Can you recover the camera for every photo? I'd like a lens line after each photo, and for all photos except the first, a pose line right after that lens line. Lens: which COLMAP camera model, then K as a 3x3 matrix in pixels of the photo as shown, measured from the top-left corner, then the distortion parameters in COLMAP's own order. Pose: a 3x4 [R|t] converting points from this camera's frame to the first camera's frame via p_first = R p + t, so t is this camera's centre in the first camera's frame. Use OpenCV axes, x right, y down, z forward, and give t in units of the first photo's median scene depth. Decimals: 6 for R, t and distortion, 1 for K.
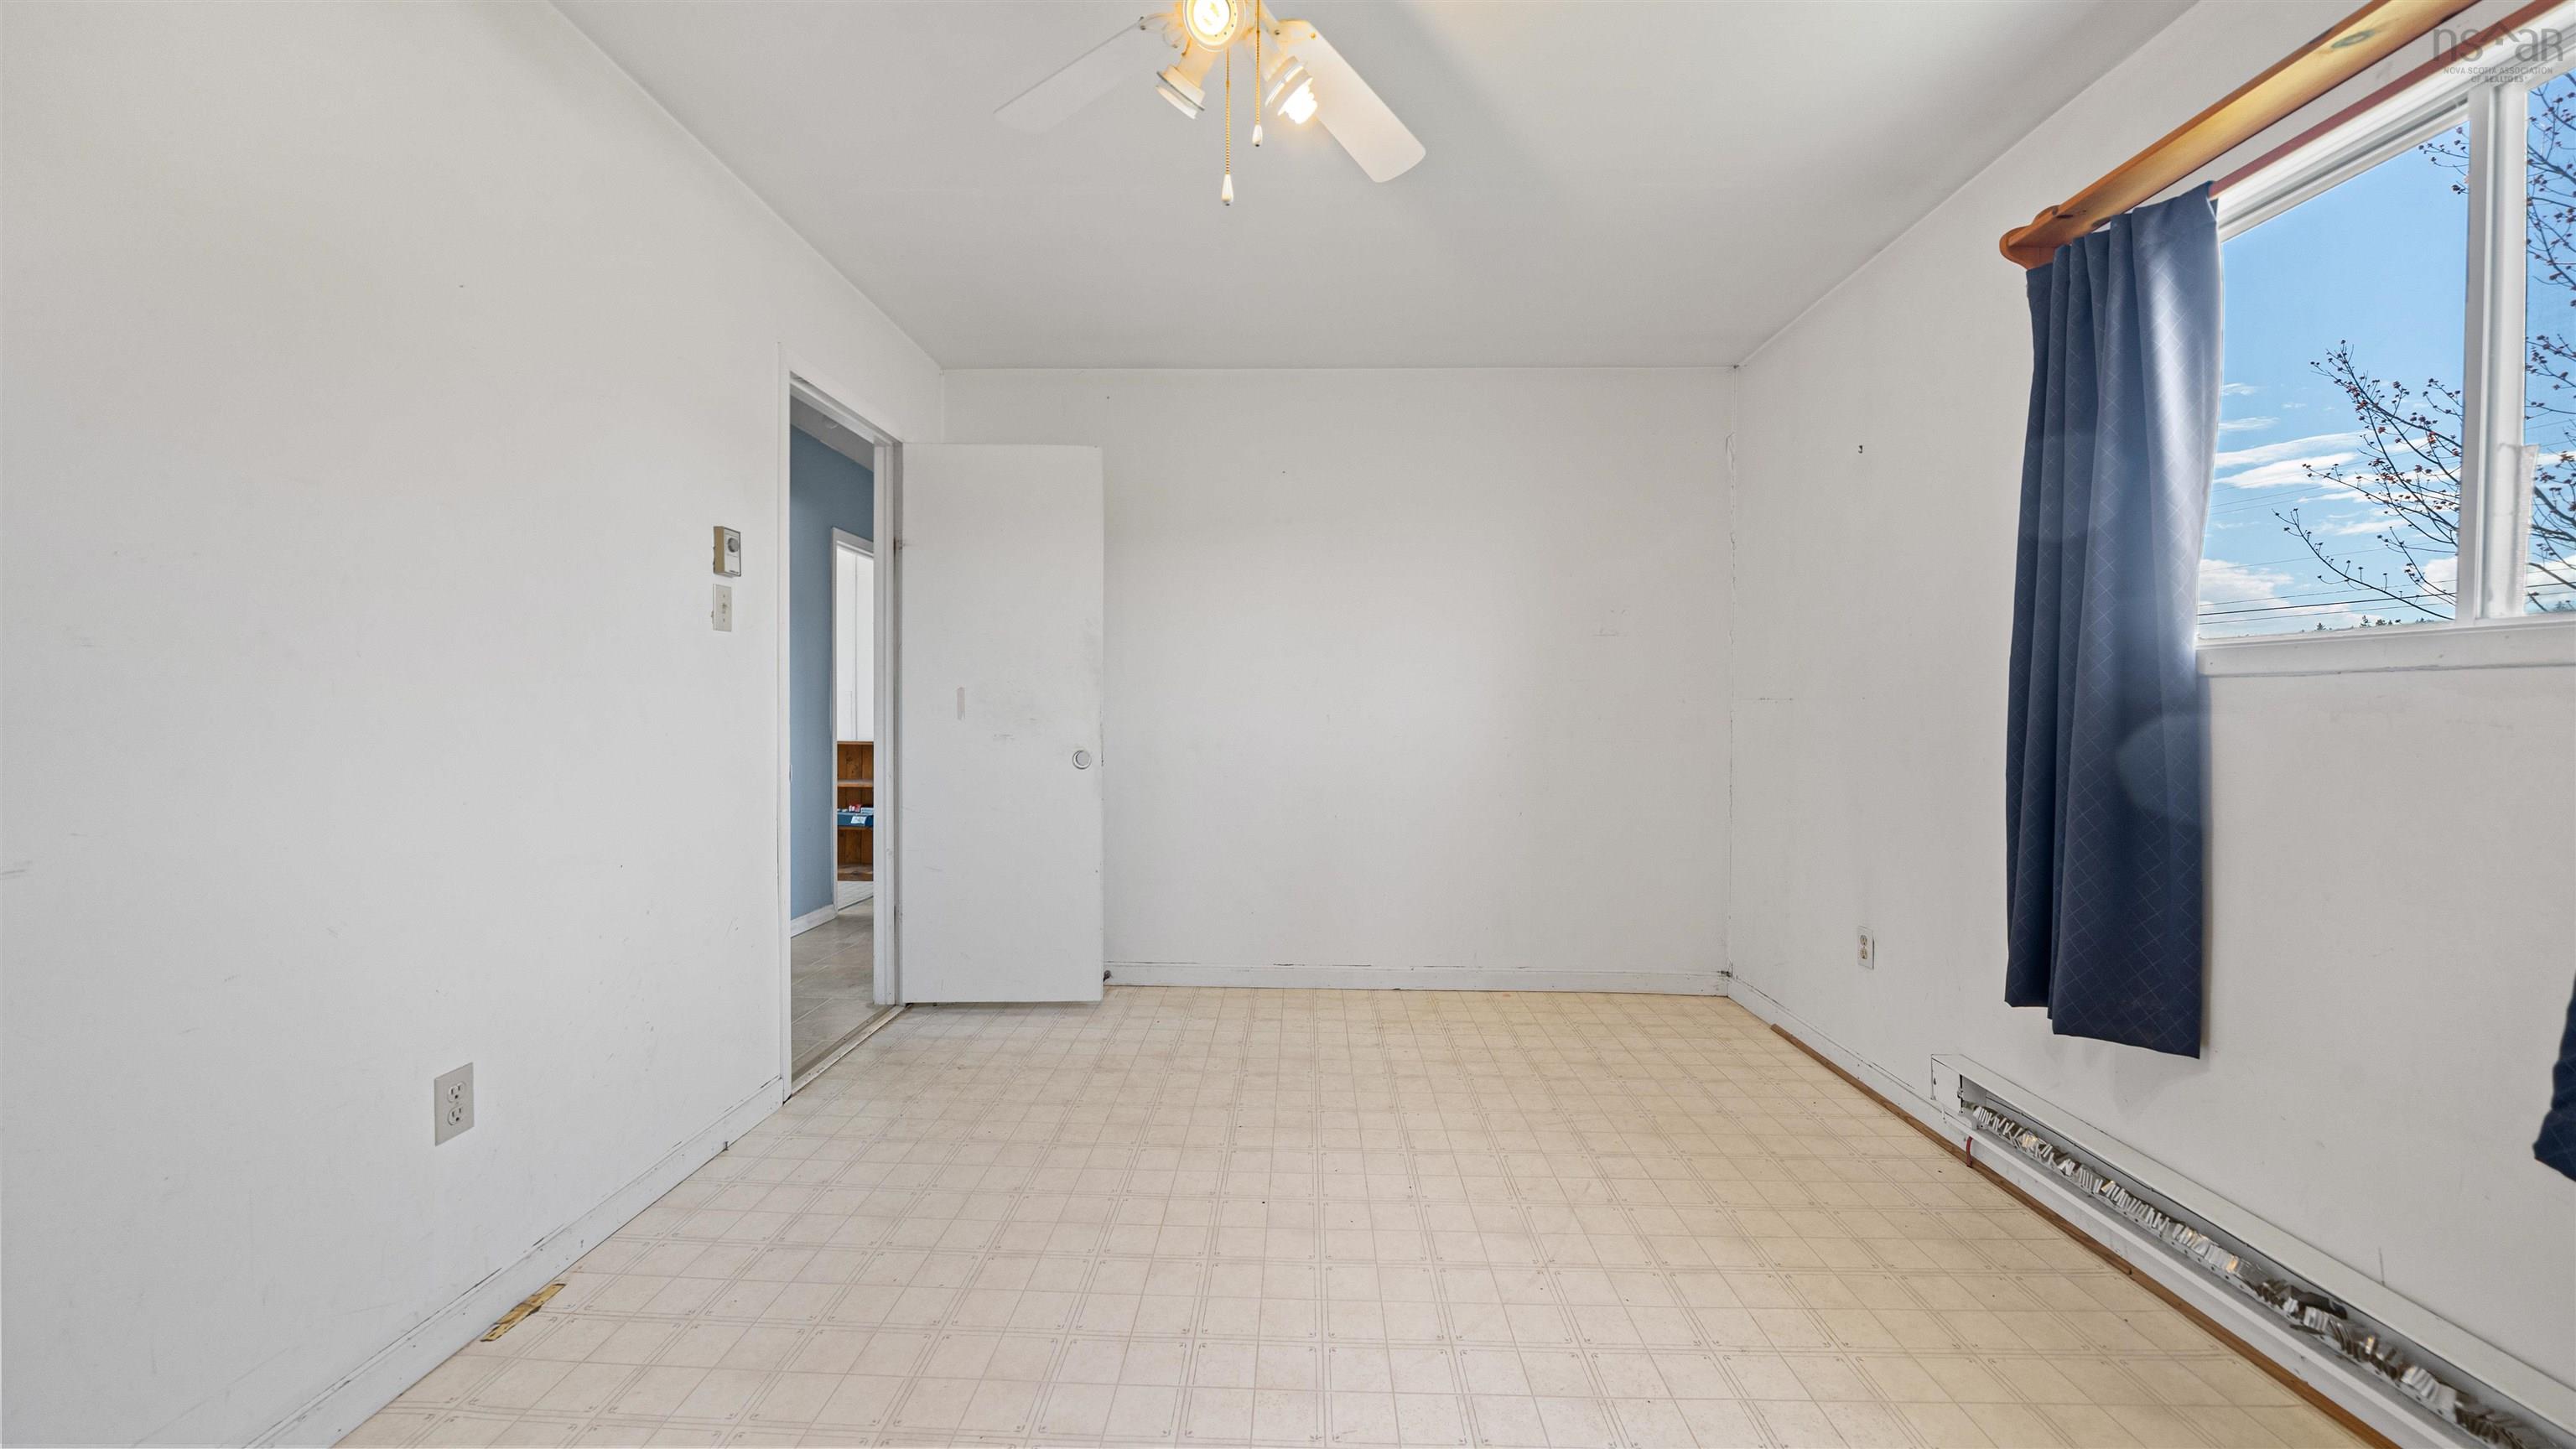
lens RADIAL K [[879.5, 0, 1286.3], [0, 879.5, 731.2], [0, 0, 1]] dist [-0.007220, 0.000038]
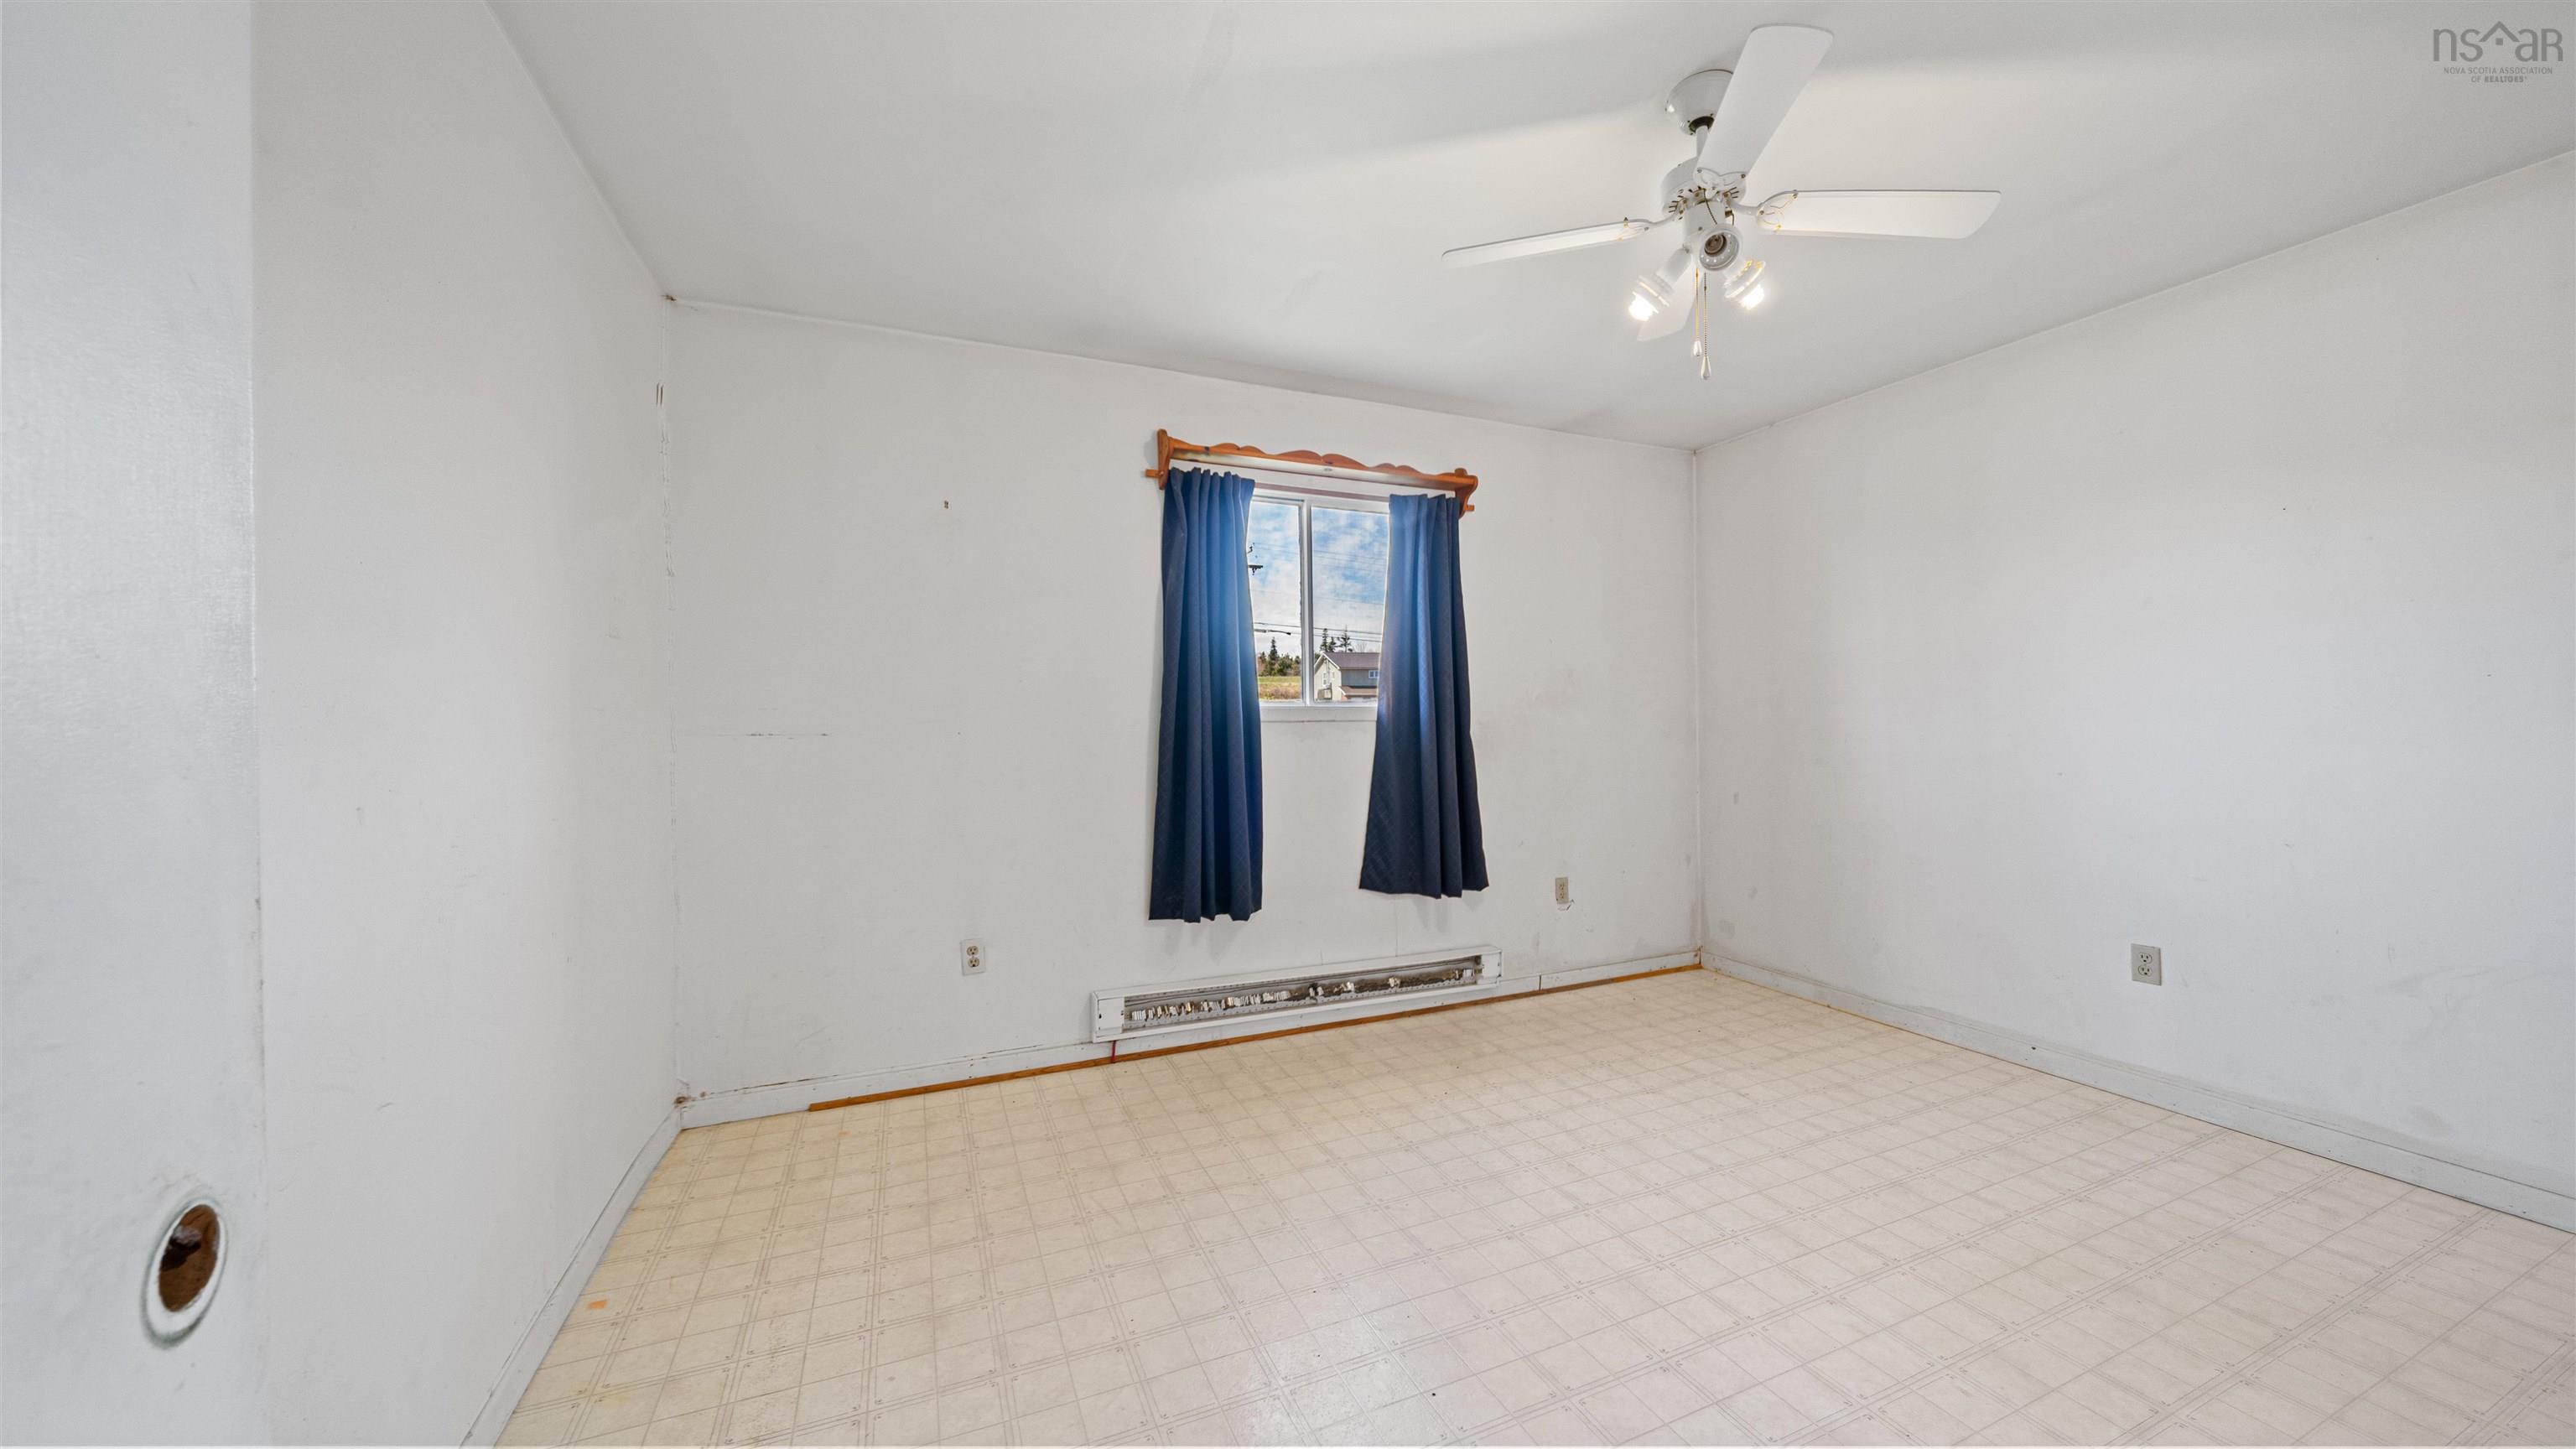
lens RADIAL K [[879.5, 0, 1286.3], [0, 879.5, 731.2], [0, 0, 1]] dist [-0.007220, 0.000038]
pose [[-0.407138, -0.016100, 0.913225, -0.617546], [0.033554, 0.998906, 0.032570, -0.074884], [-0.912750, 0.043903, -0.406153, 1.290791]]
